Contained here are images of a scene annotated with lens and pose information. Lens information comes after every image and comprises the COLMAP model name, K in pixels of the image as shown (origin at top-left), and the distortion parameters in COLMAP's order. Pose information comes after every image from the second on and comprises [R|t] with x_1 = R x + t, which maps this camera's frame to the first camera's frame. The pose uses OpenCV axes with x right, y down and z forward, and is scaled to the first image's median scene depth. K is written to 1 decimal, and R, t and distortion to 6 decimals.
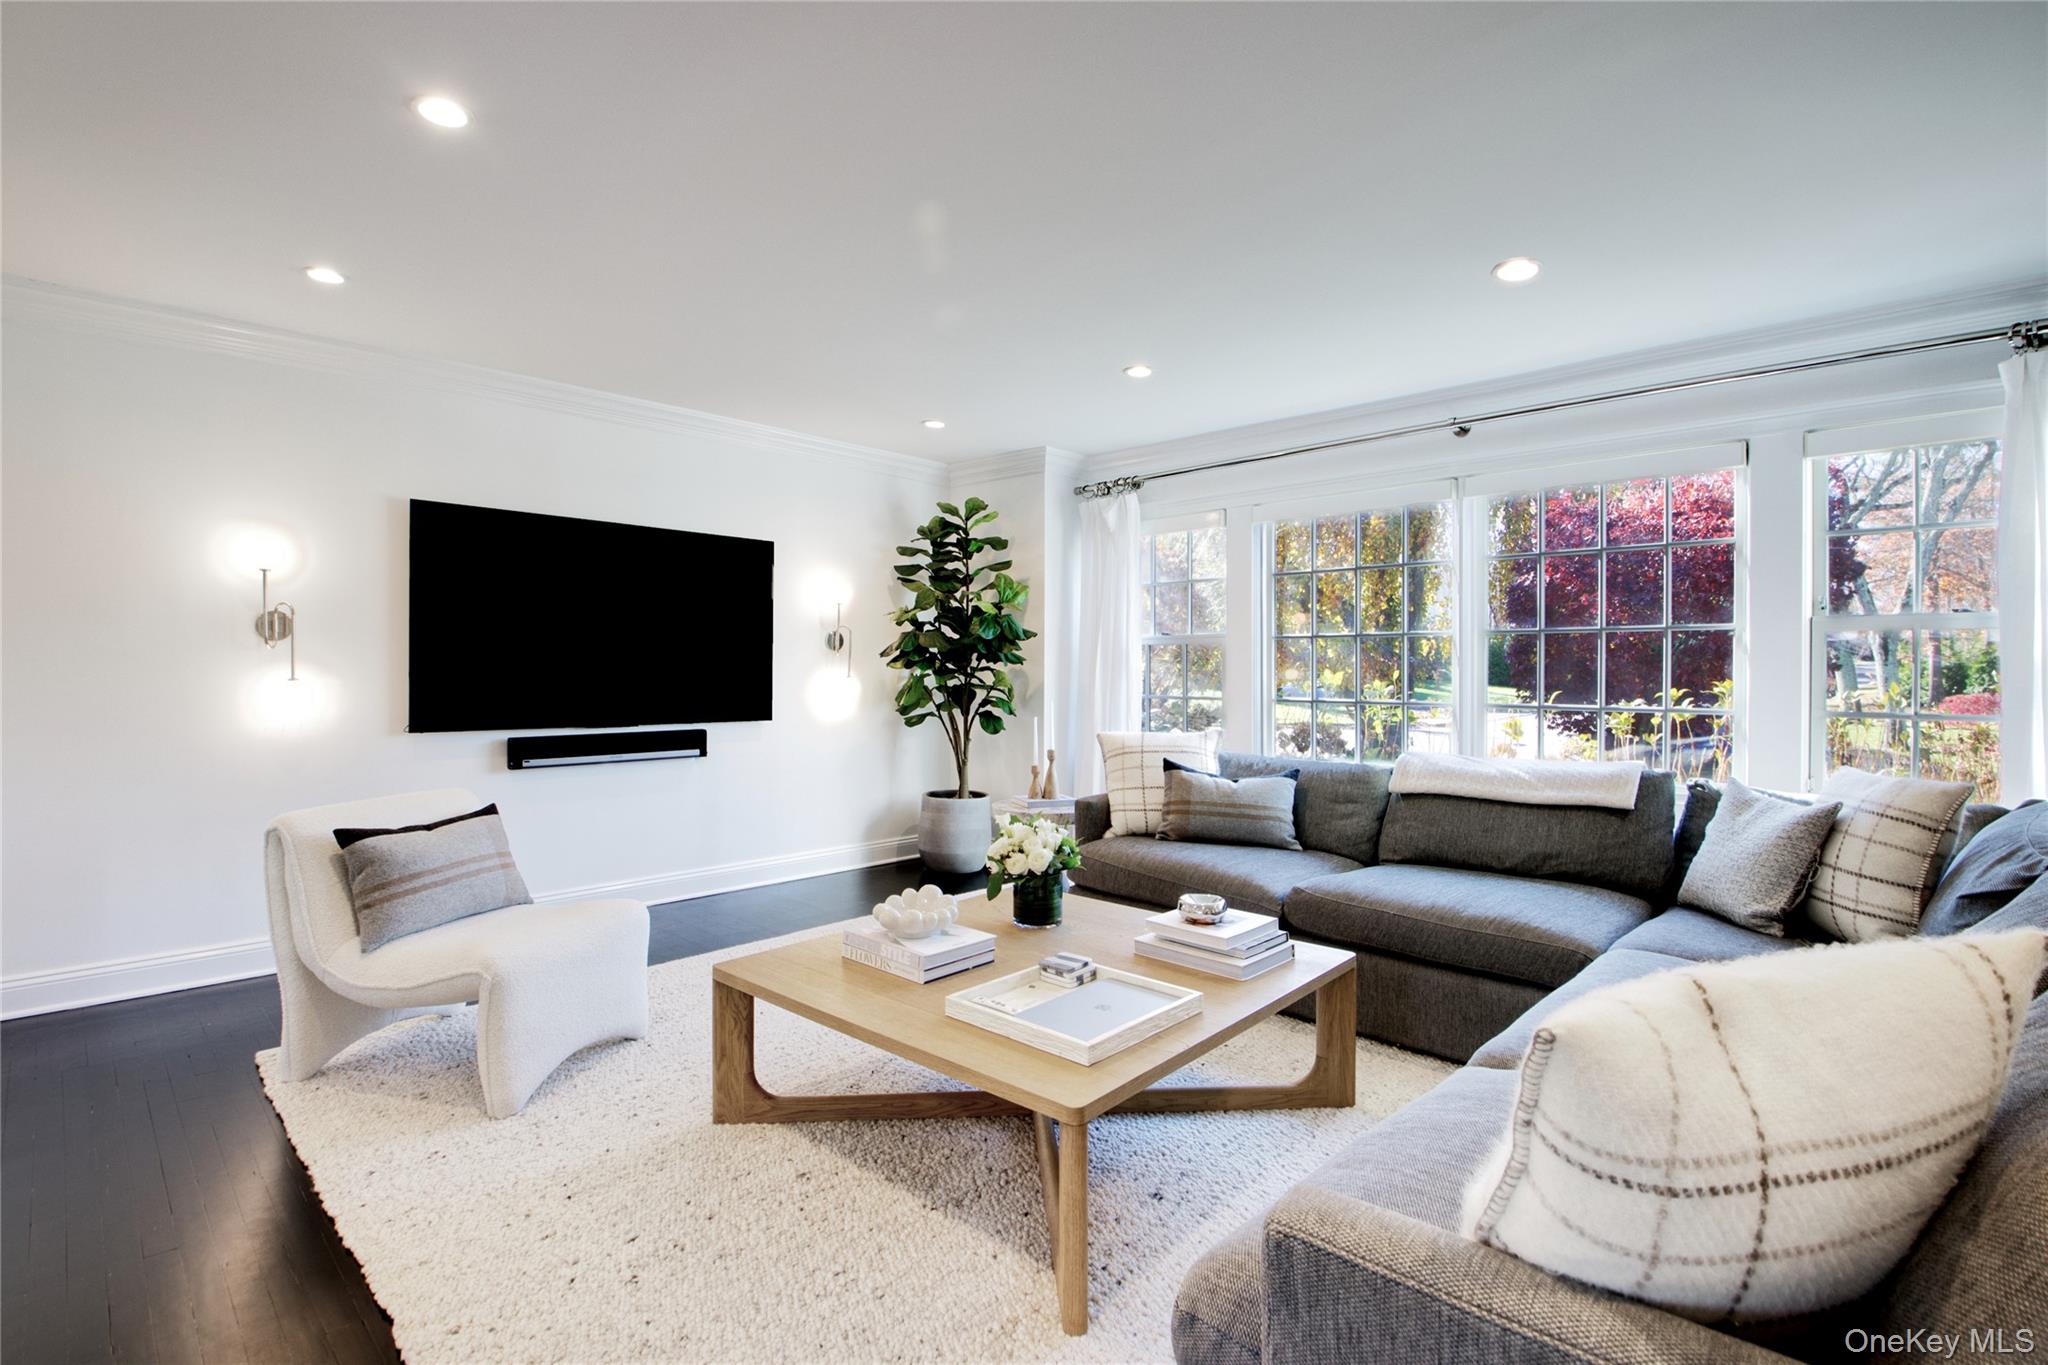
lens RADIAL K [[949.3, 0, 1034.1], [0, 949.3, 678.3], [0, 0, 1]] dist [0.026954, -0.032574]
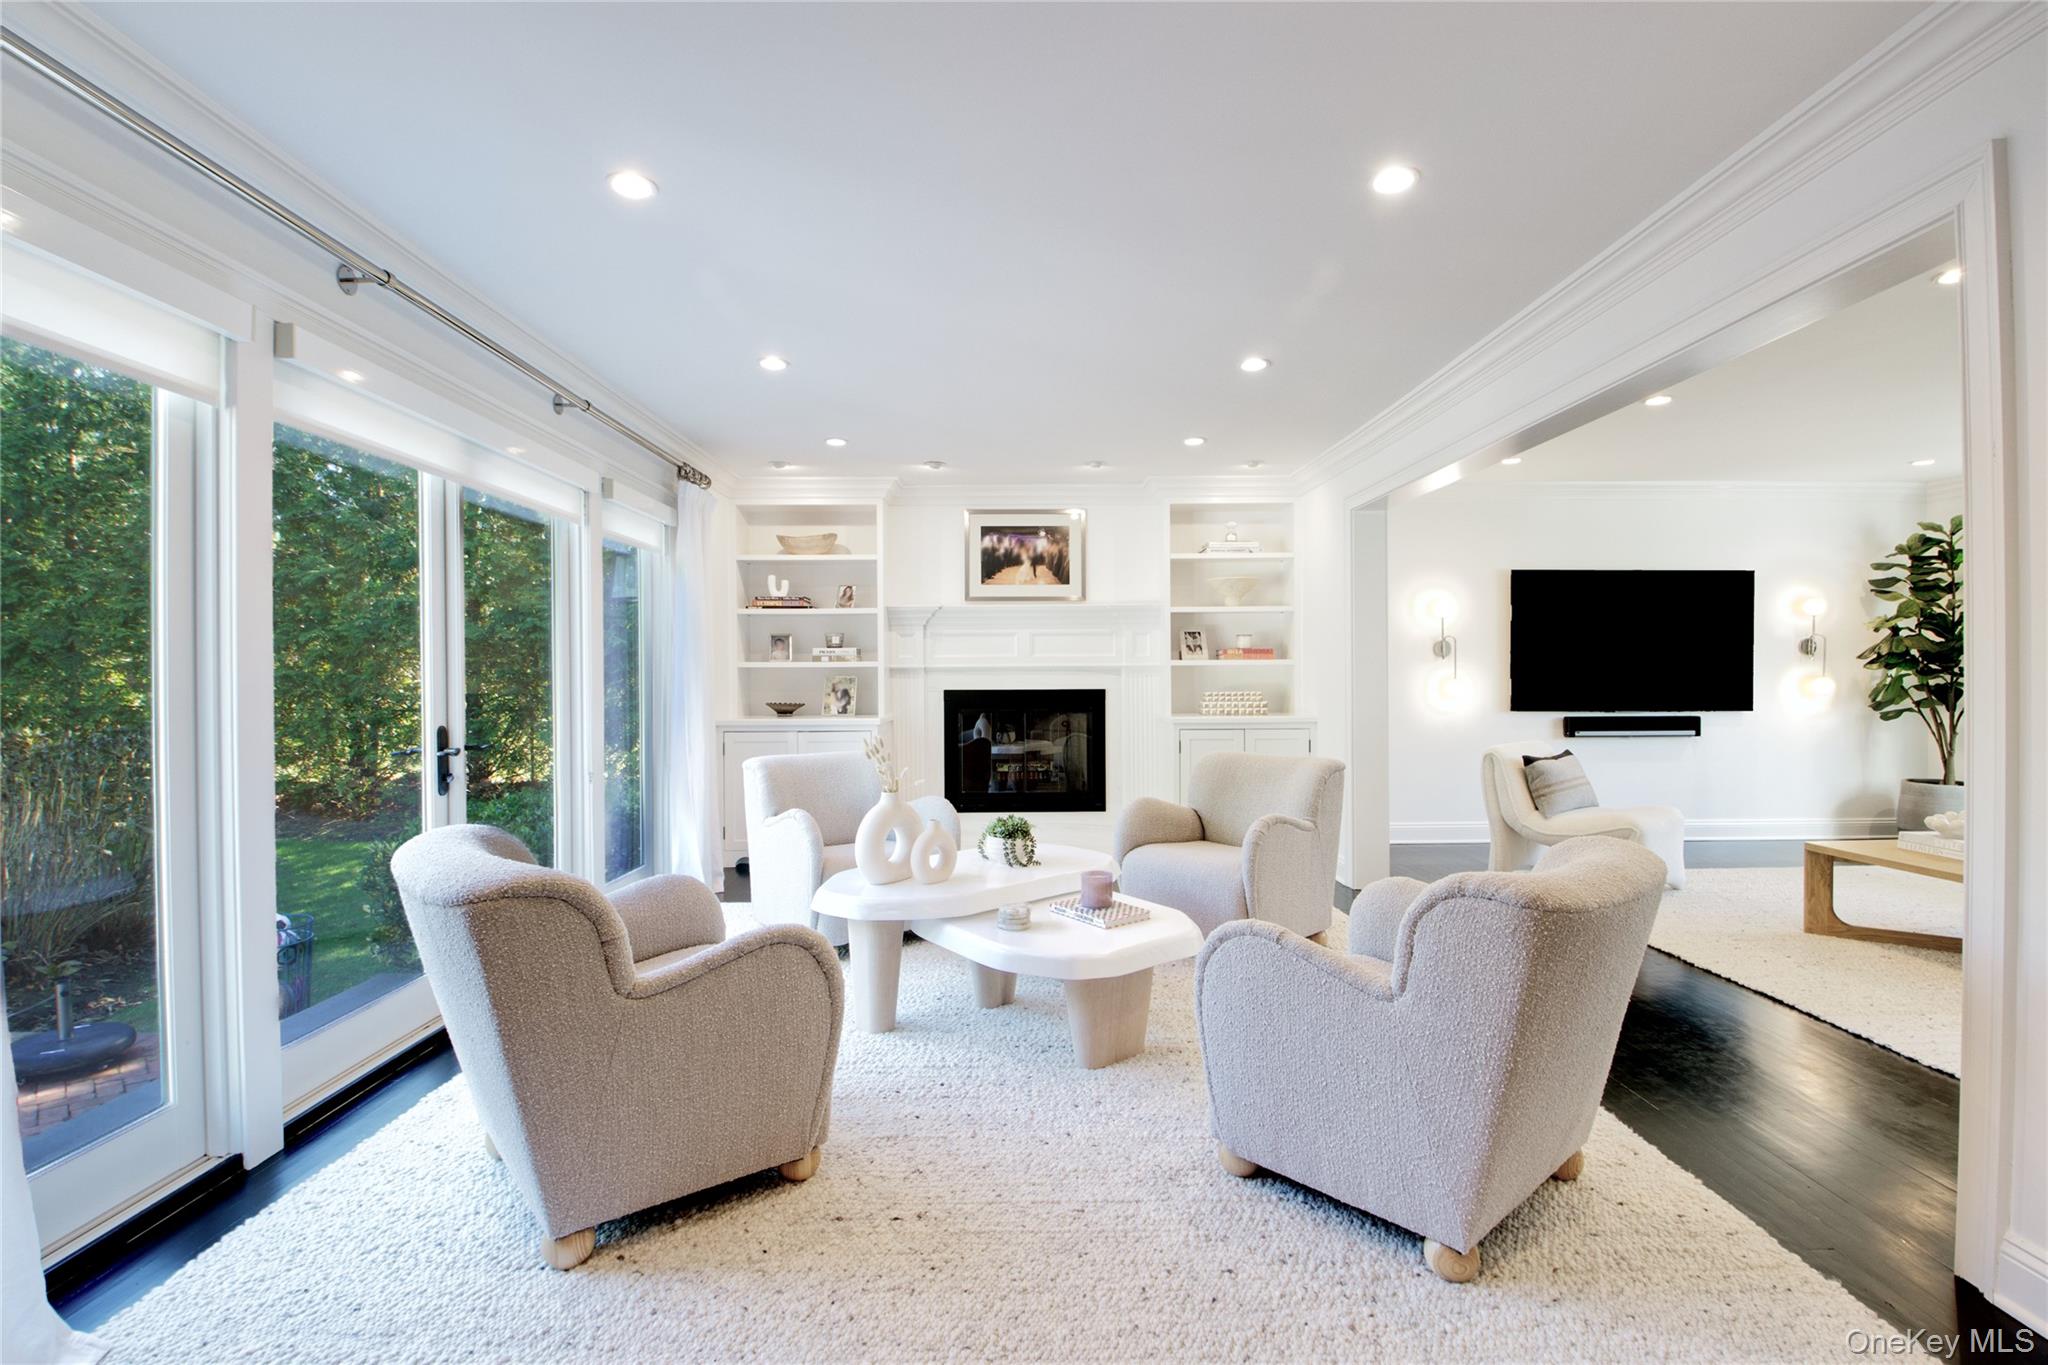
lens RADIAL K [[949.3, 0, 1034.1], [0, 949.3, 678.3], [0, 0, 1]] dist [0.026954, -0.032574]
pose [[0.702642, -0.005524, -0.711522, -0.039587], [0.000773, 0.999975, -0.006999, 0.007796], [0.711543, 0.004368, 0.702629, -0.537212]]
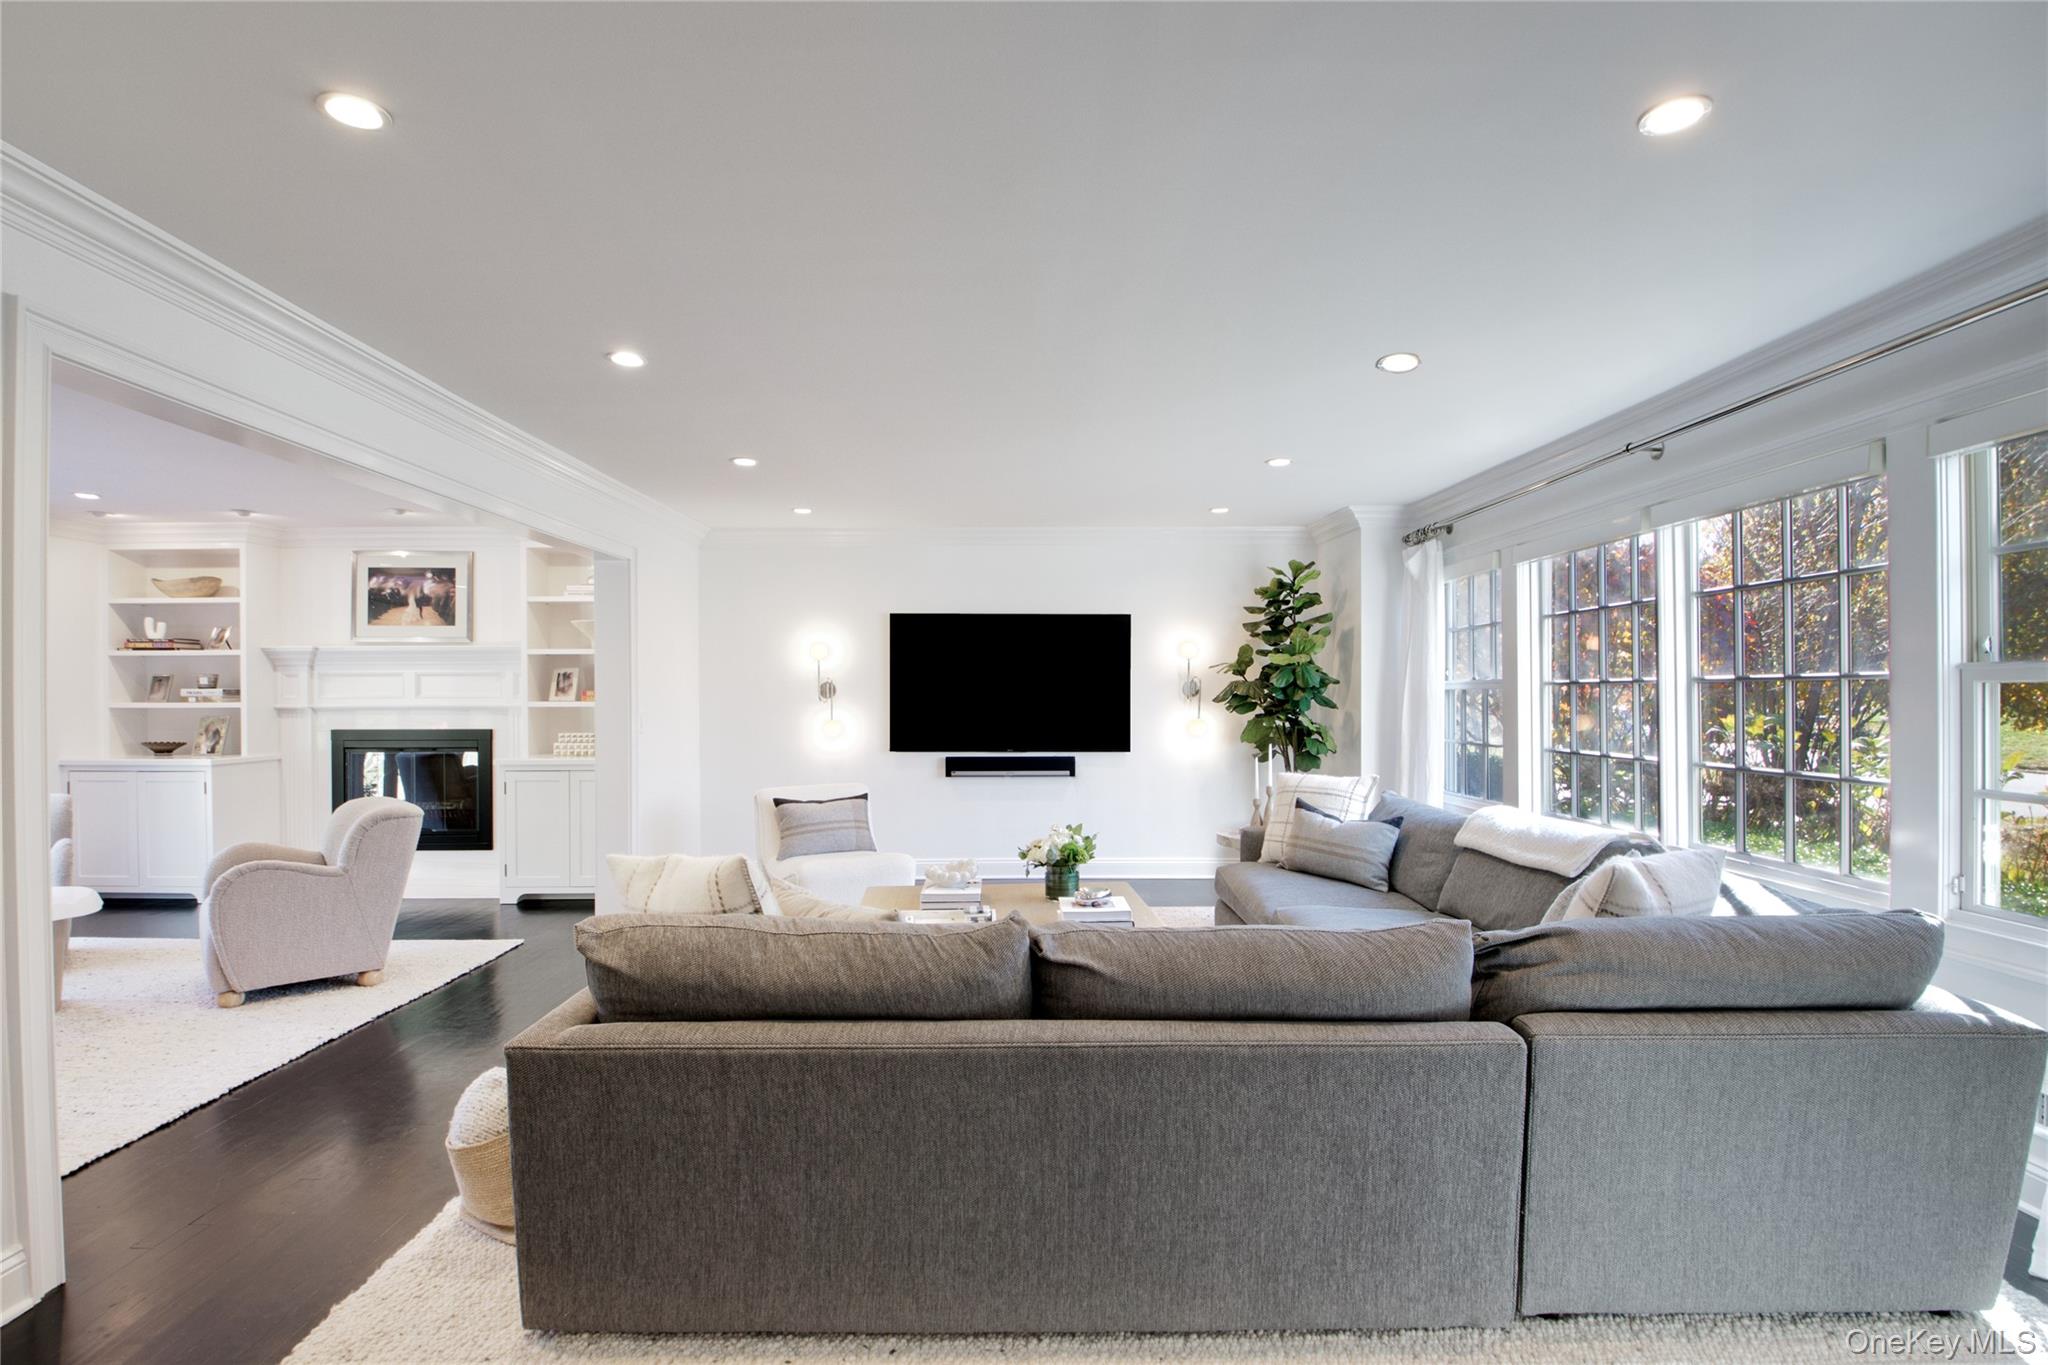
lens RADIAL K [[966.8, 0, 1015.5], [0, 966.8, 666.4], [0, 0, 1]] dist [-0.000073, -0.018299]
pose [[0.710320, -0.026444, -0.703382, 0.499145], [-0.000647, 0.999269, -0.038221, -0.019568], [0.703879, 0.027604, 0.709784, -0.042327]]
